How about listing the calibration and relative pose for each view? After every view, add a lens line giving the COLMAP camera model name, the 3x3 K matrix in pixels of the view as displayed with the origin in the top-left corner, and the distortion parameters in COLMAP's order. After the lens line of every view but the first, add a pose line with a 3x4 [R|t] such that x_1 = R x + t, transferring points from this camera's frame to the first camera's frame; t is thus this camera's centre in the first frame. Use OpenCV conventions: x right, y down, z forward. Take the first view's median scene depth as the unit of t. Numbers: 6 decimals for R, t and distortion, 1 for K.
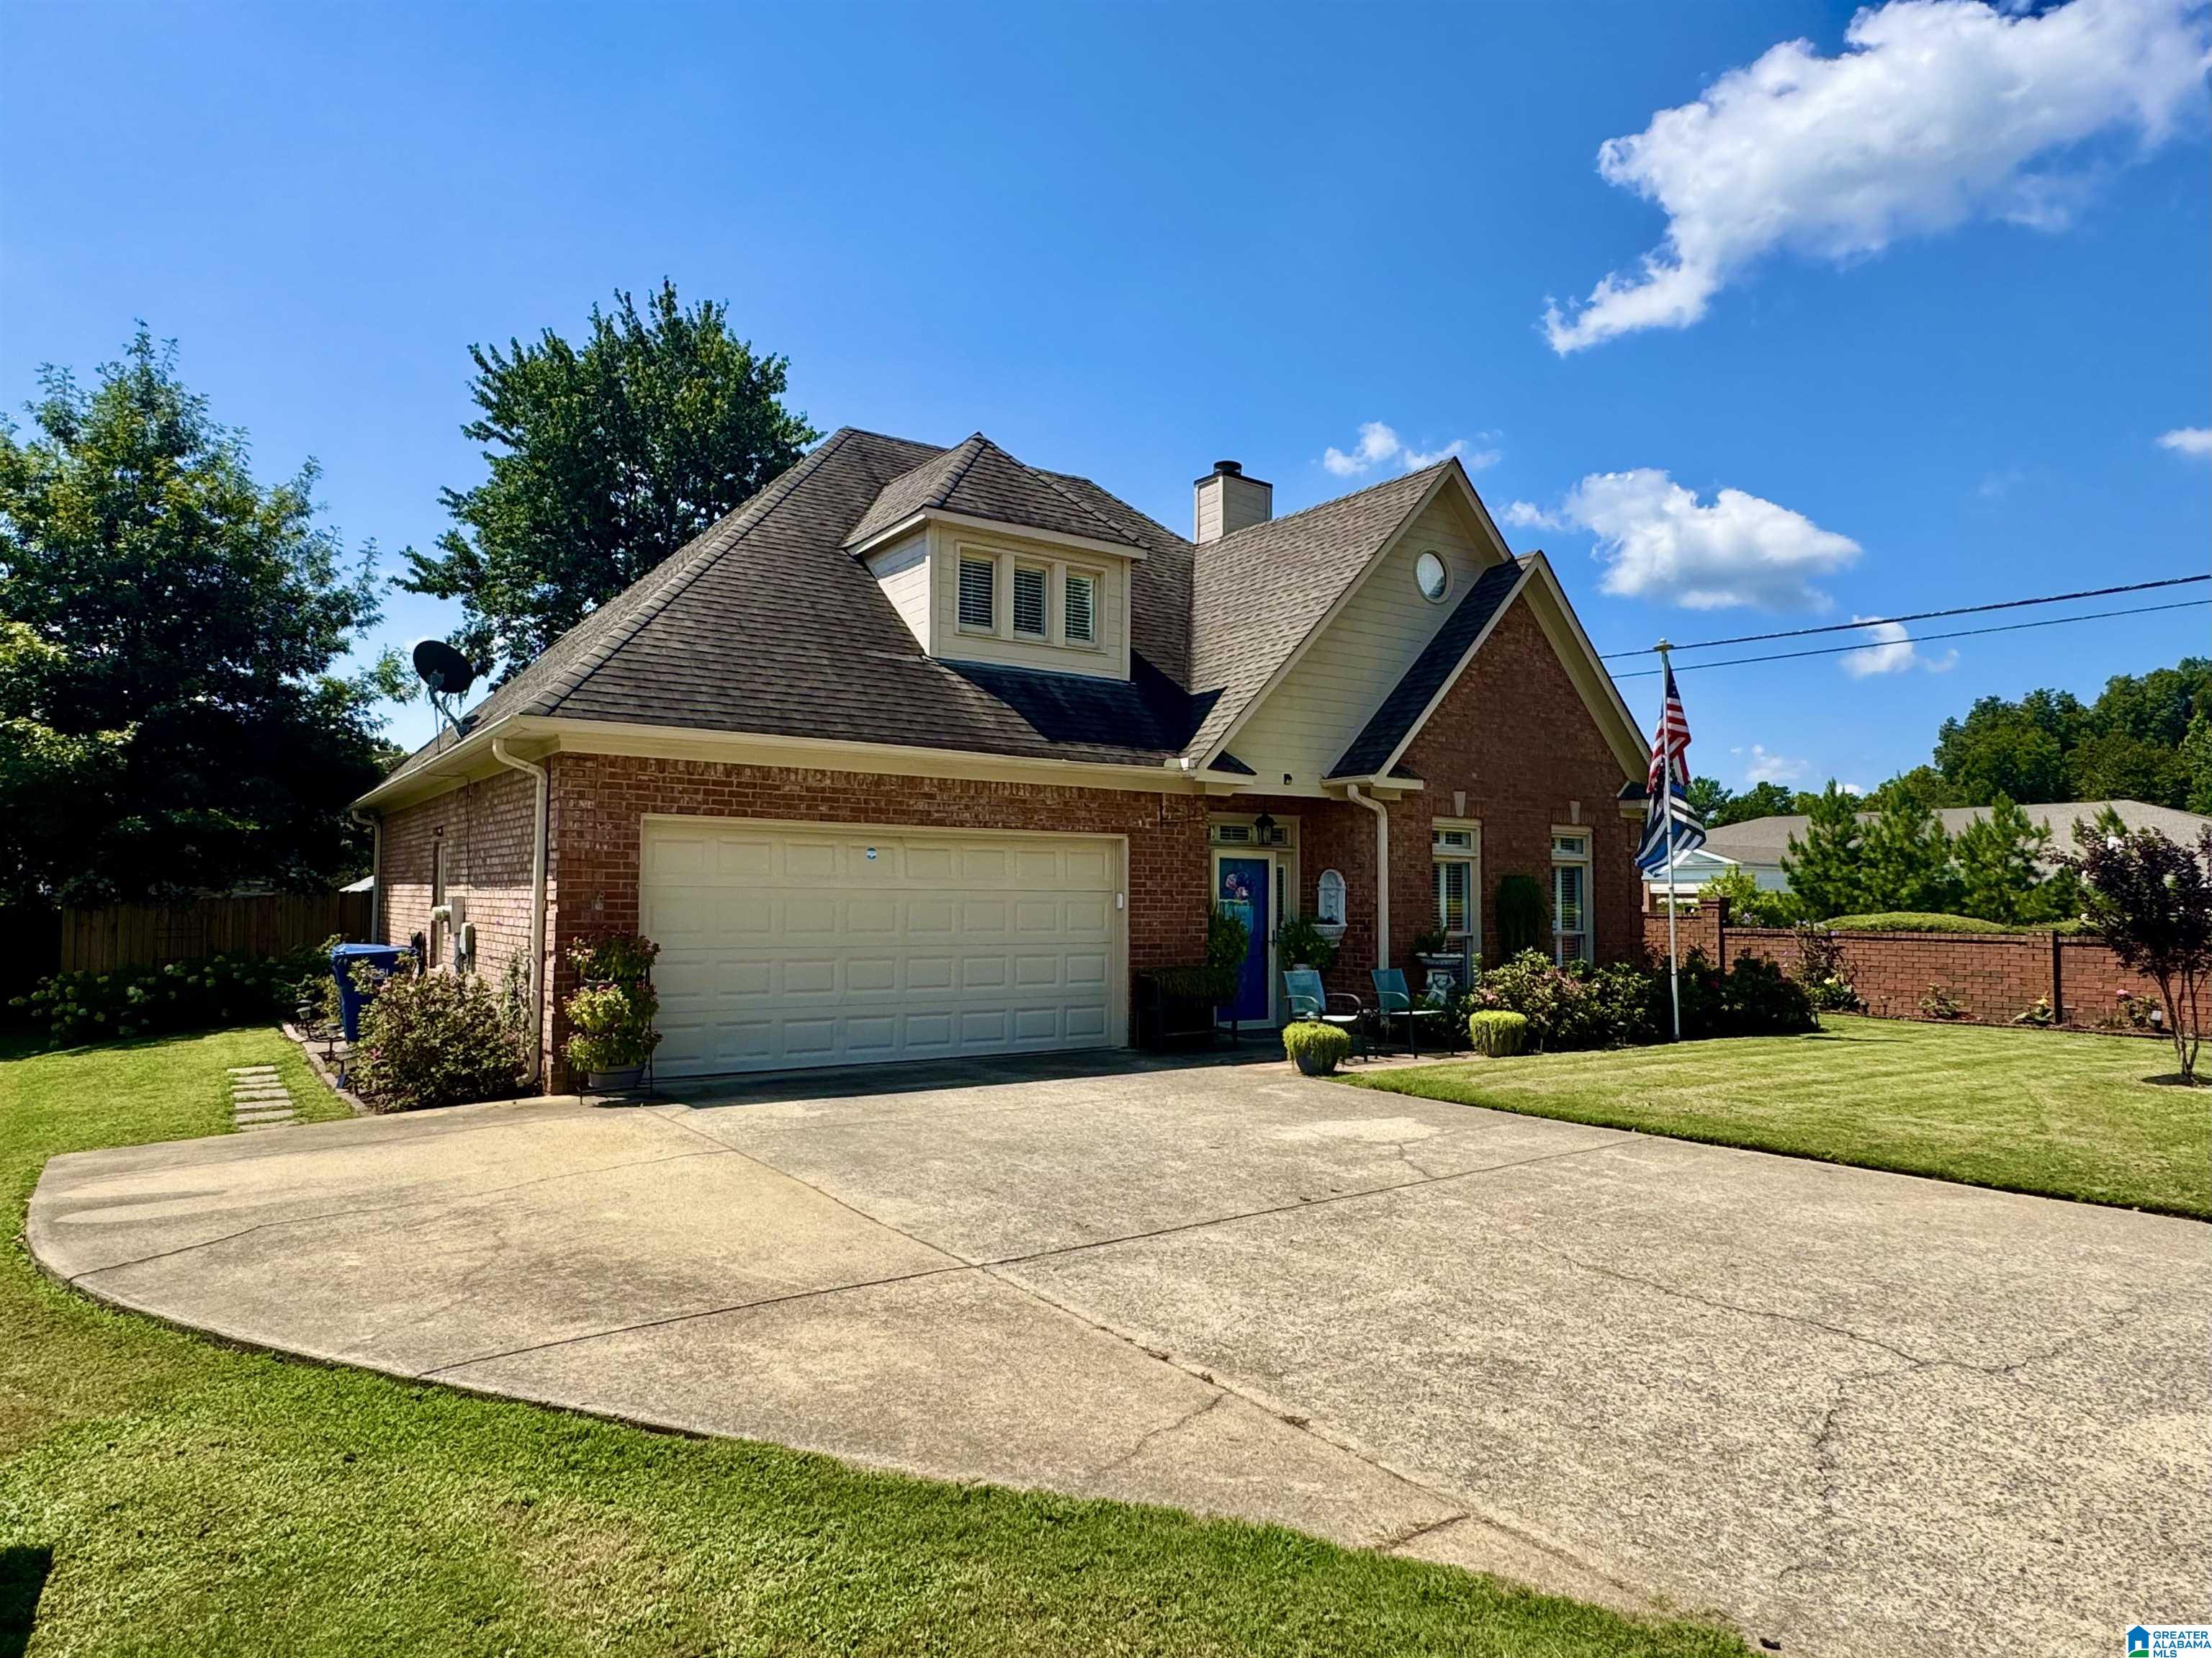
lens RADIAL K [[1296.9, 0, 1106.0], [0, 1296.9, 829.0], [0, 0, 1]] dist [-0.000511, -0.000032]
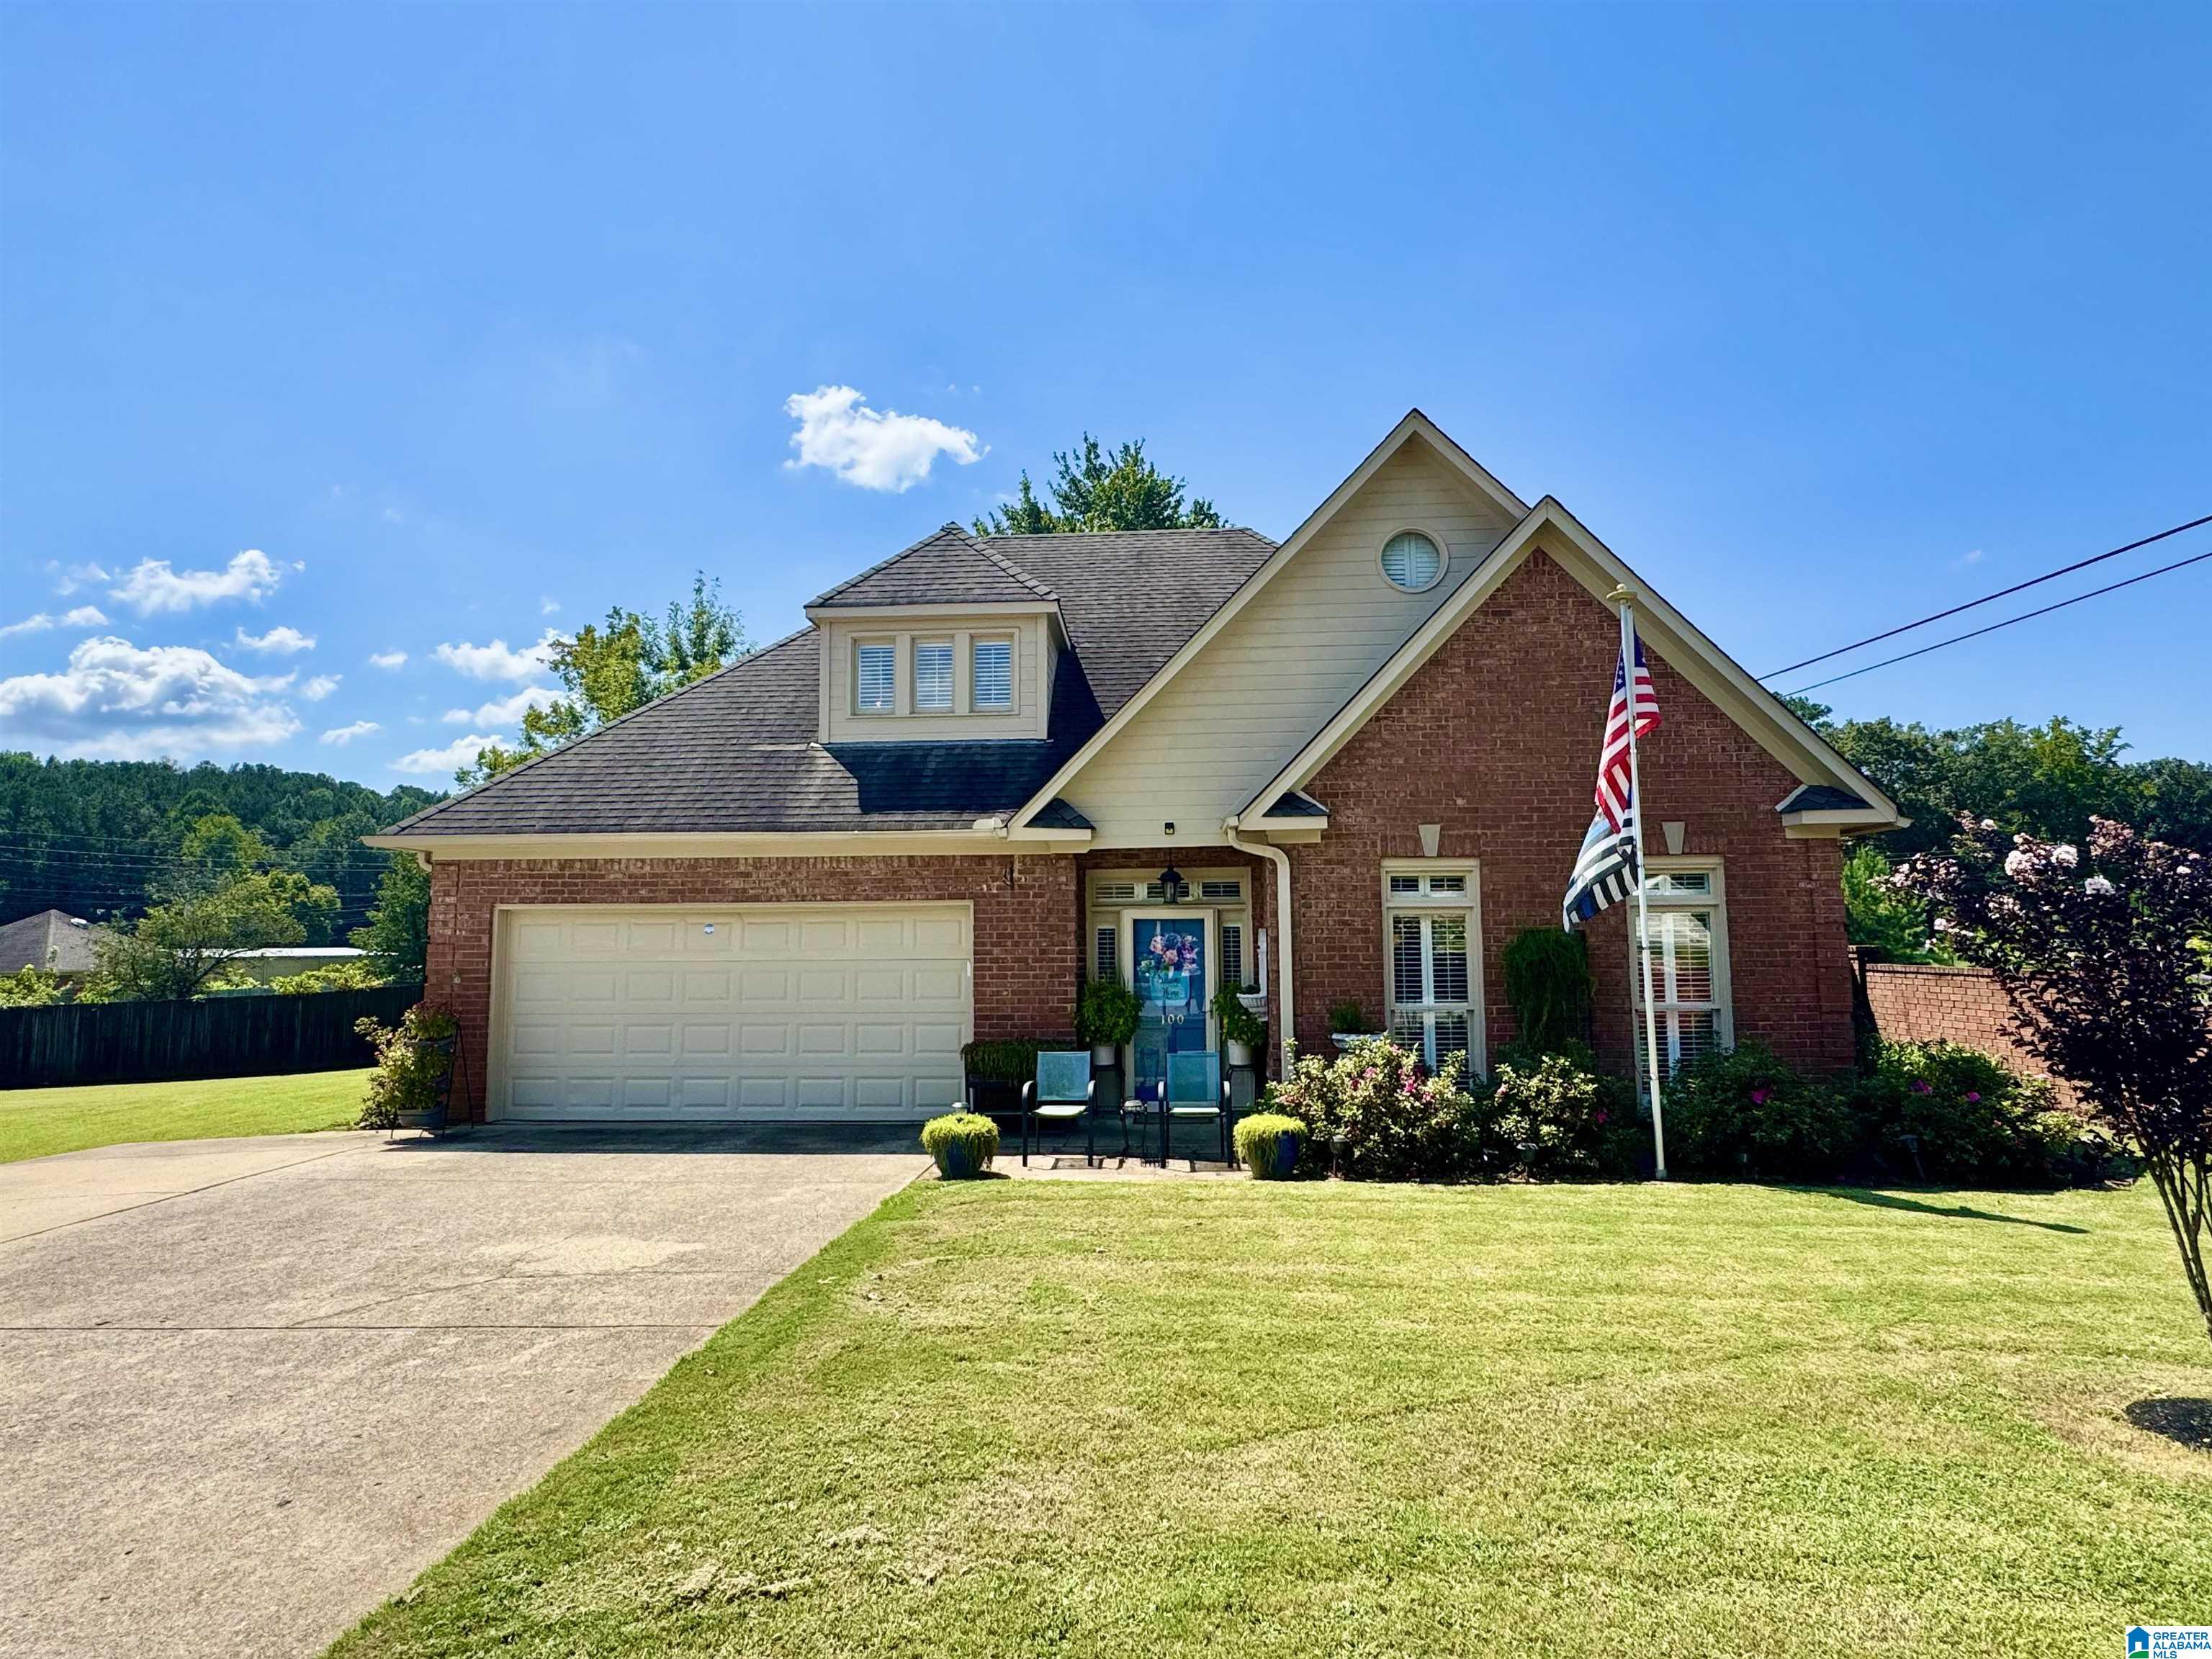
lens RADIAL K [[1144.7, 0, 1114.9], [0, 1144.7, 821.9], [0, 0, 1]] dist [-0.000398, 0.000813]
pose [[0.793727, -0.077183, -0.603357, 0.658818], [0.046813, 0.996726, -0.065920, 0.007711], [0.606470, 0.024078, 0.794742, 0.407919]]
